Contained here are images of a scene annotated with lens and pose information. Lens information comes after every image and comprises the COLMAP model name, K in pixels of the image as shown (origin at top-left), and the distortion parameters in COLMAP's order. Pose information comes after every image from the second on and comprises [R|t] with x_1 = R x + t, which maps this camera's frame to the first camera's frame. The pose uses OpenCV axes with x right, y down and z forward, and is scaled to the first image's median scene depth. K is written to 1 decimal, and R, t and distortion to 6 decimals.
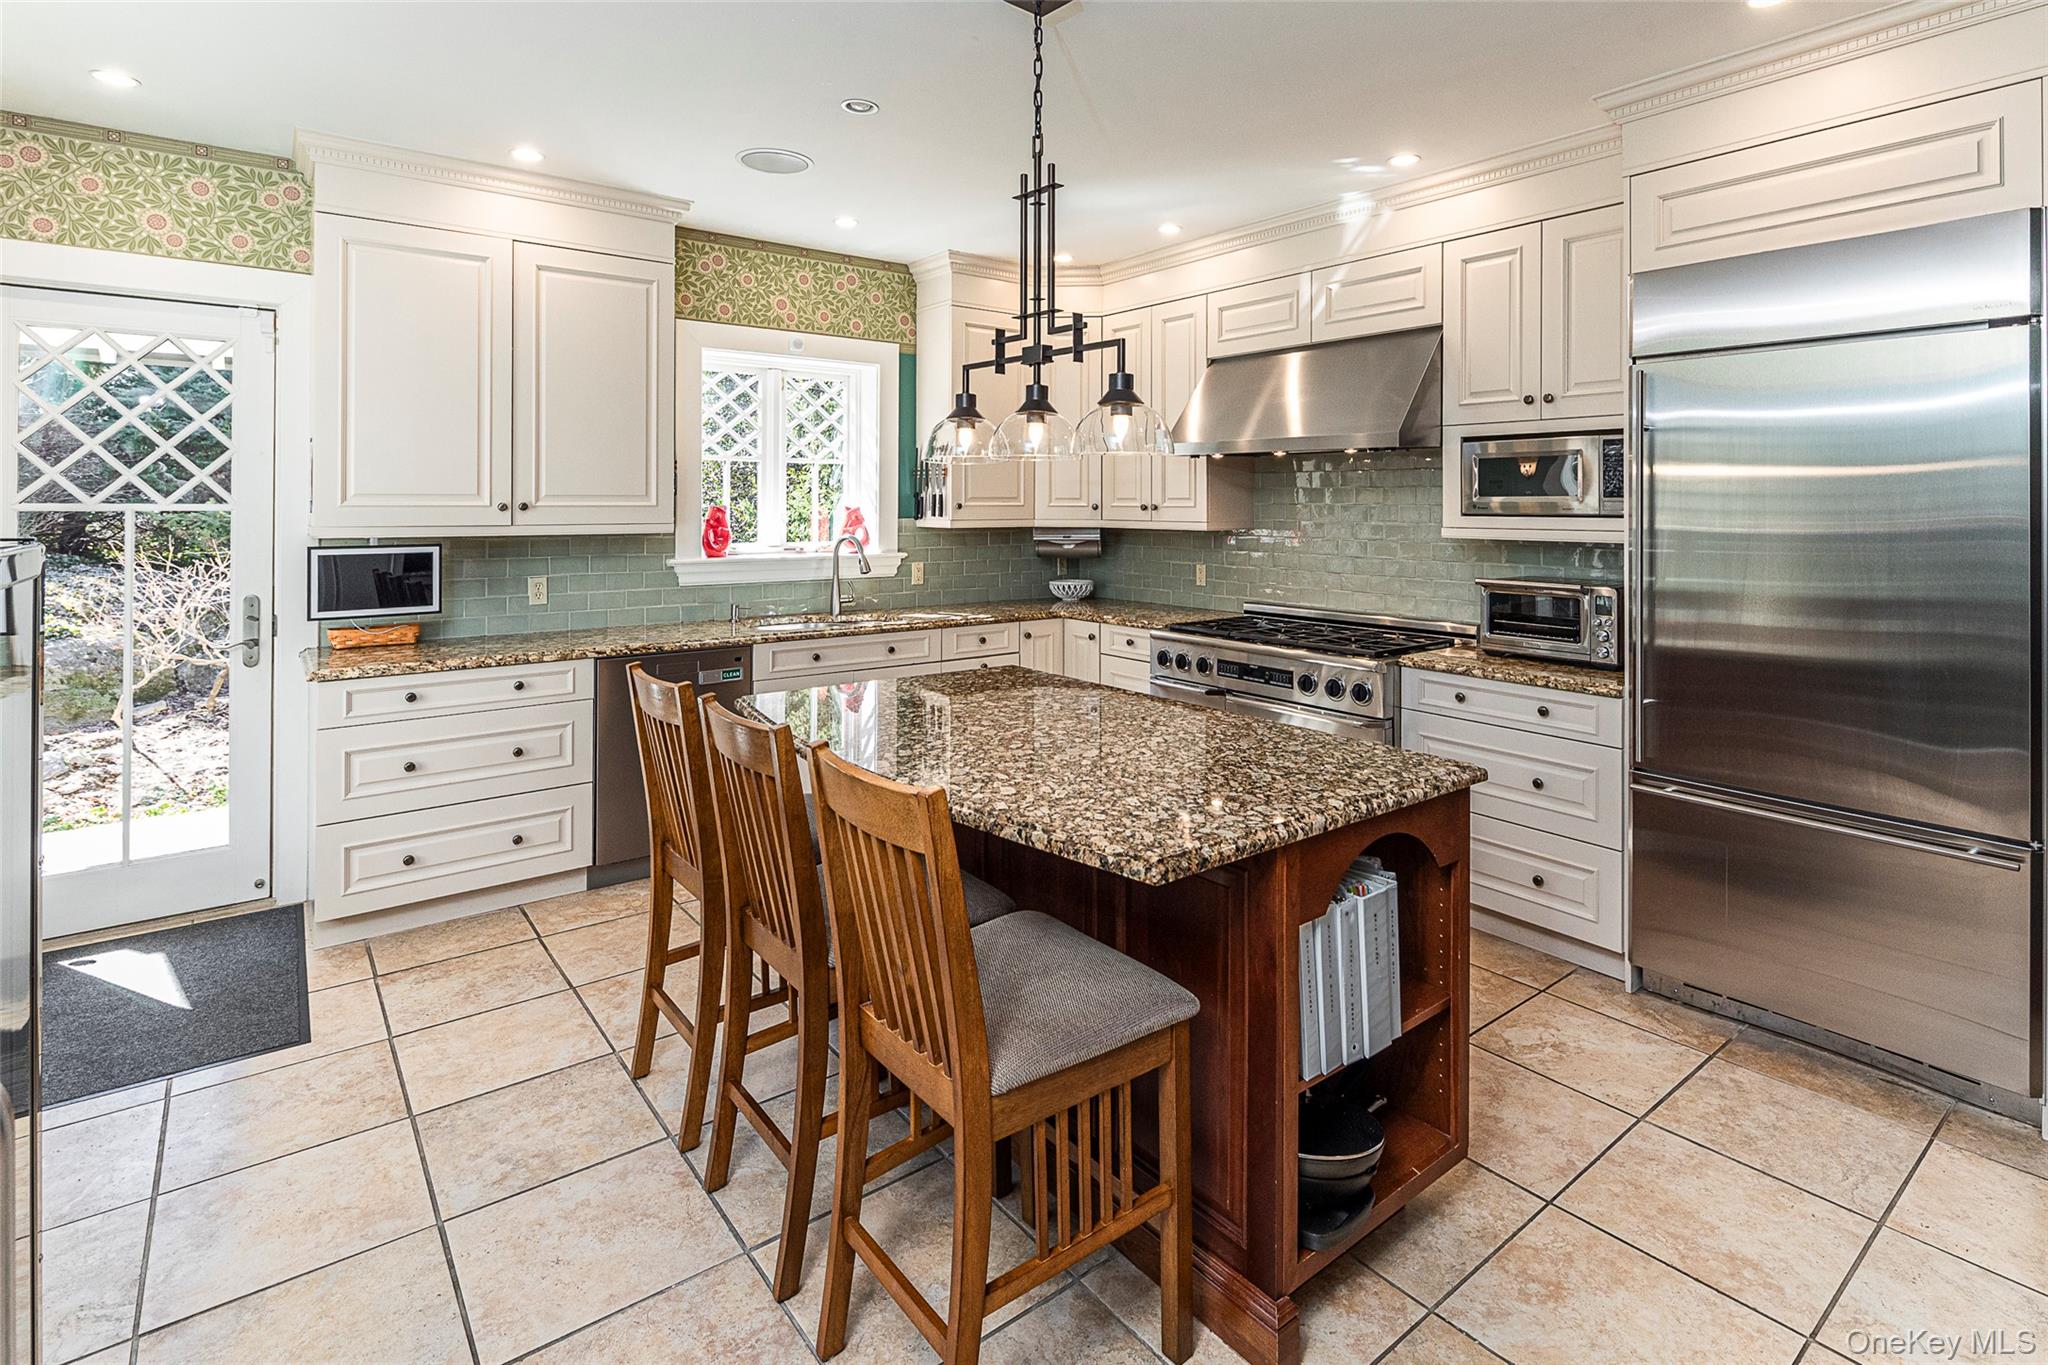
lens RADIAL K [[991.8, 0, 1045.9], [0, 991.8, 674.5], [0, 0, 1]] dist [0.001233, 0.000109]
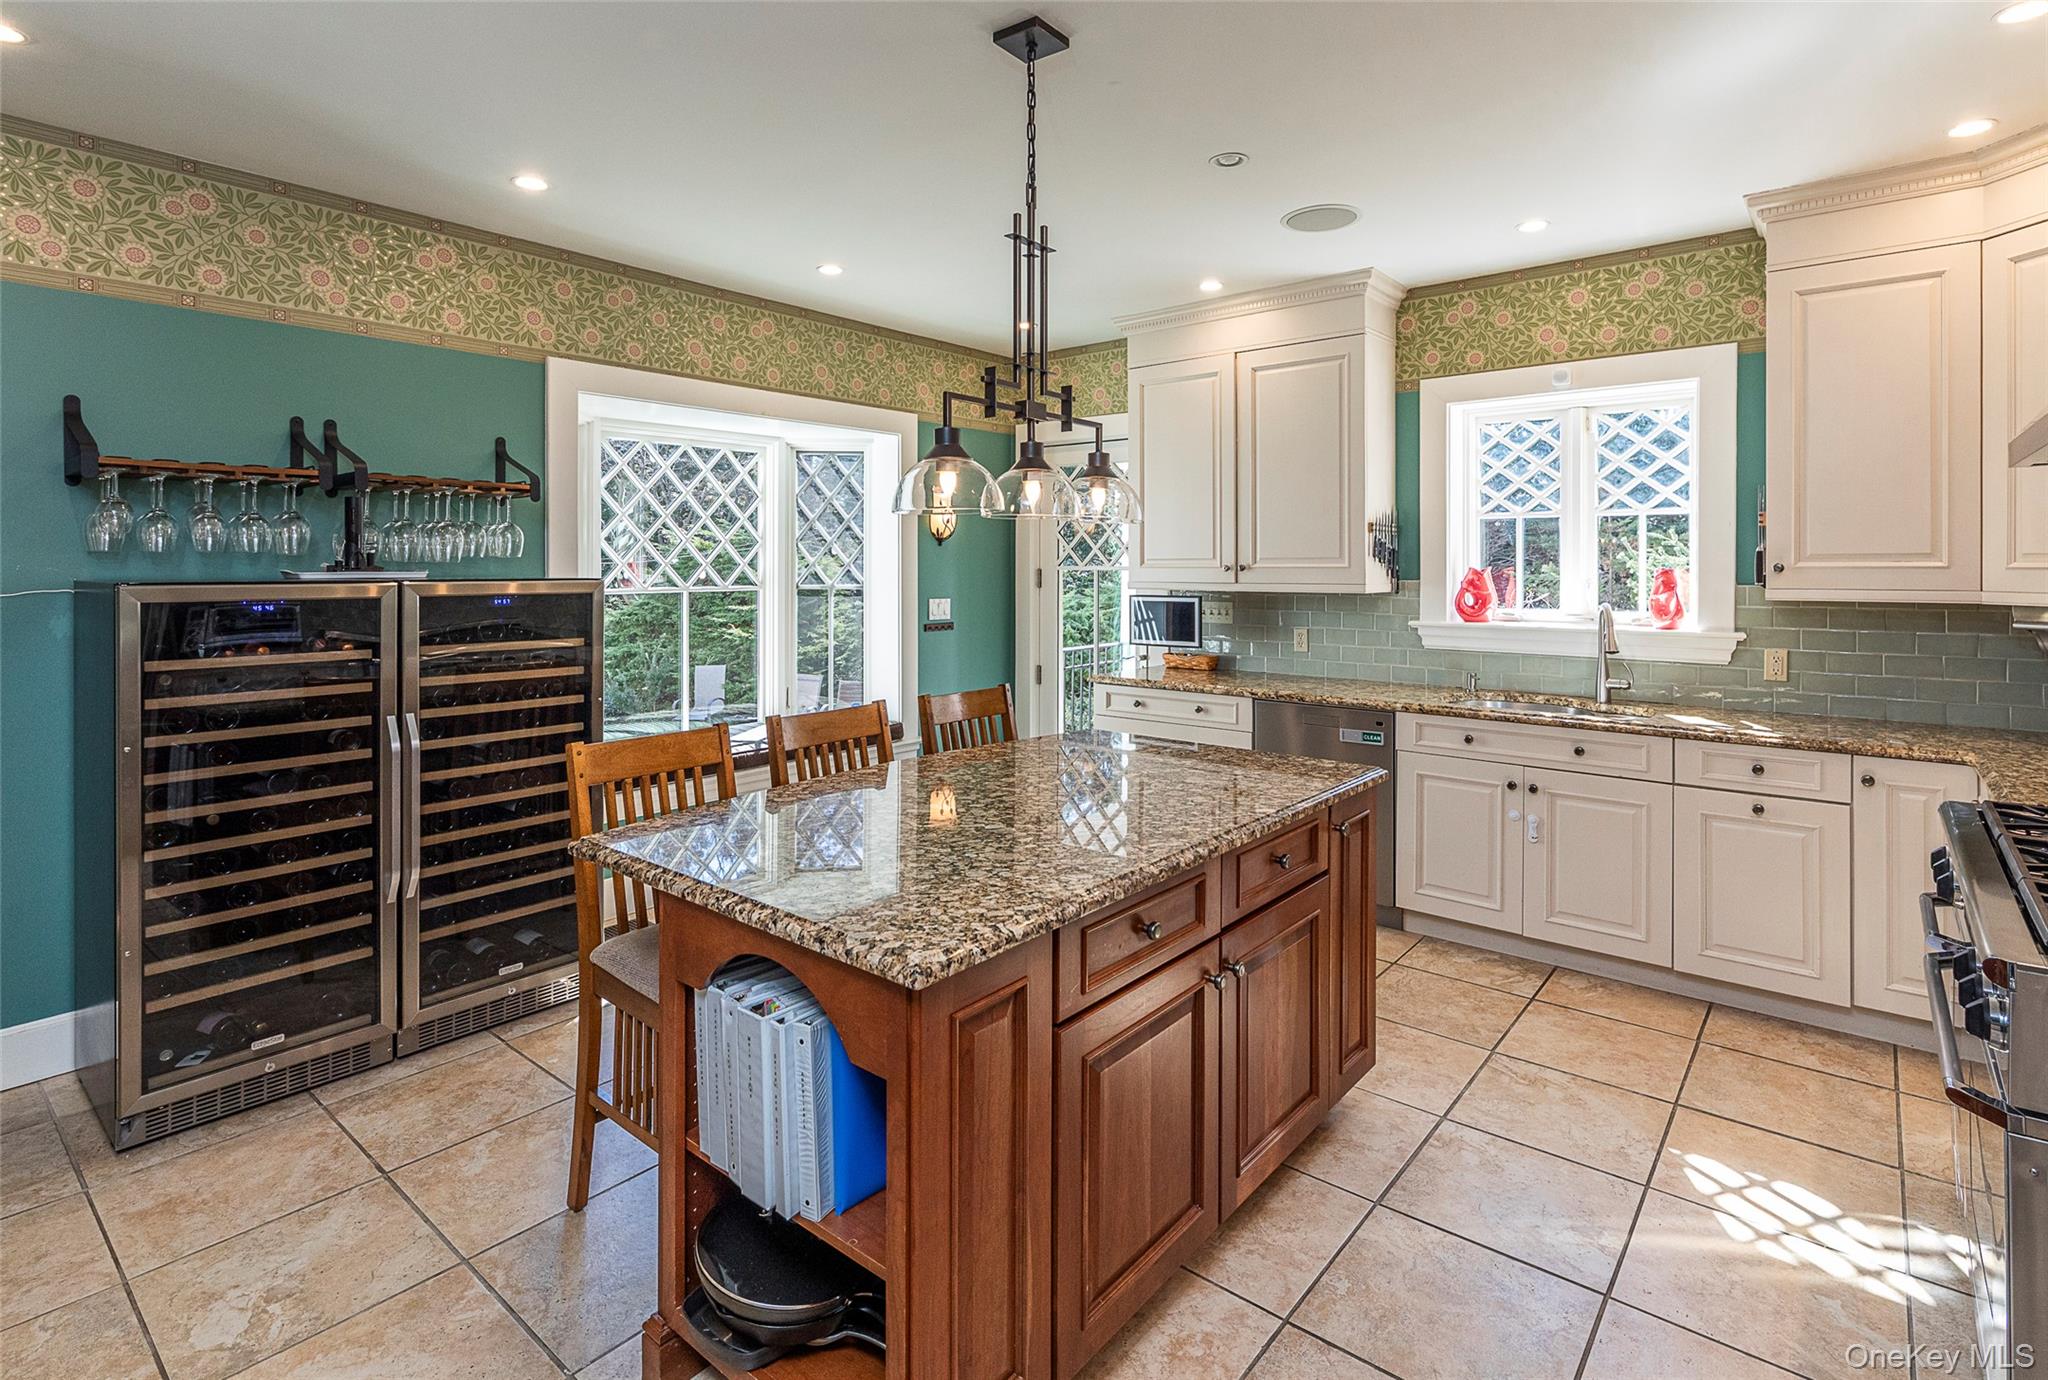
lens RADIAL K [[991.8, 0, 1045.0], [0, 991.8, 698.8], [0, 0, 1]] dist [0.001233, 0.000109]
pose [[0.210536, 0.126116, -0.969417, 0.494989], [-0.166875, 0.981725, 0.091476, -0.065252], [0.963238, 0.142512, 0.227734, 0.409330]]
